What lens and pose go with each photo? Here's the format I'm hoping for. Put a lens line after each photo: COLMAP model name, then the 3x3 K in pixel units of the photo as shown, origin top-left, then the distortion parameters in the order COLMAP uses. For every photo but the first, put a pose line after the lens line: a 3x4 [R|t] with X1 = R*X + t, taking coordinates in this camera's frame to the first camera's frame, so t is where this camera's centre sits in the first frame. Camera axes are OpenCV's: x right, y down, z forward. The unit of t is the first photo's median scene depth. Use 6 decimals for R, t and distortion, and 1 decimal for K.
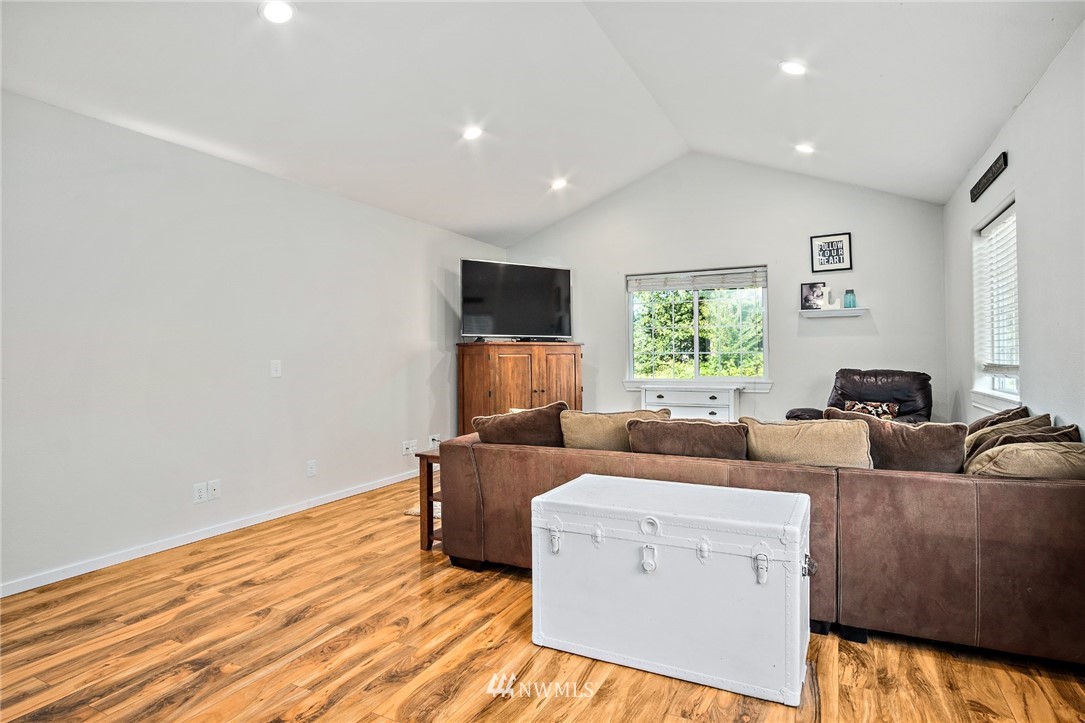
lens RADIAL K [[608.3, 0, 542.5], [0, 608.3, 361.5], [0, 0, 1]] dist [-0.014734, 0.001091]
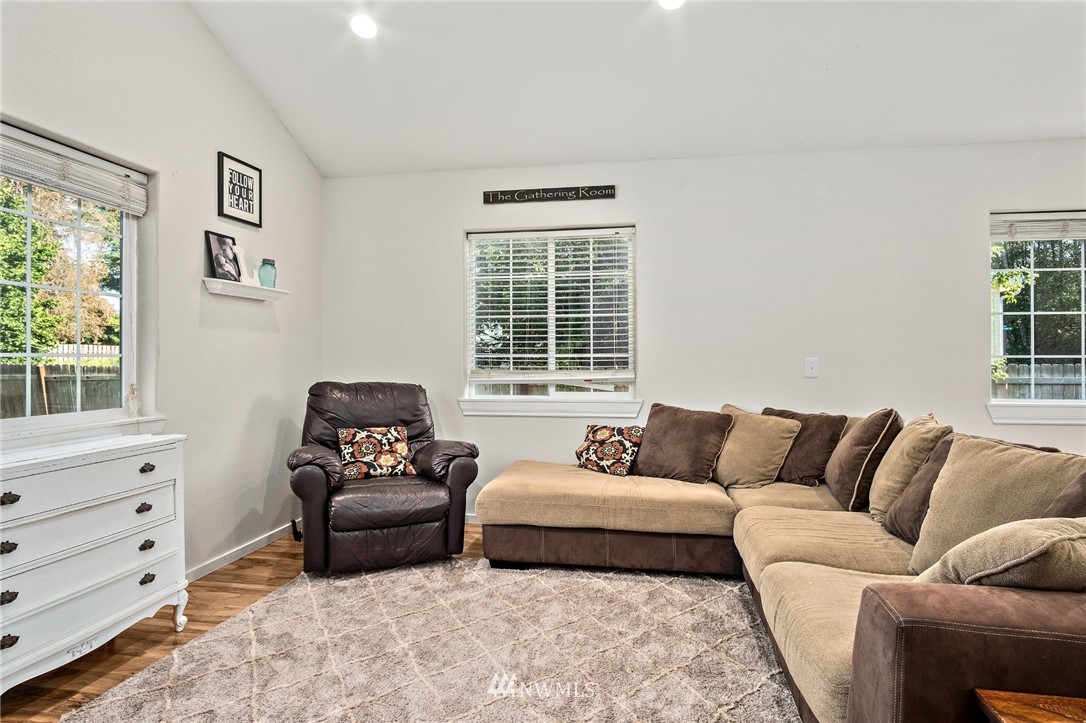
lens RADIAL K [[593.7, 0, 543.0], [0, 593.7, 361.5], [0, 0, 1]] dist [-0.002053, -0.000045]
pose [[-0.256560, 0.001037, 0.966528, -0.170563], [-0.001351, 0.999998, -0.001431, -0.010429], [-0.966527, -0.001673, -0.256558, 0.868998]]
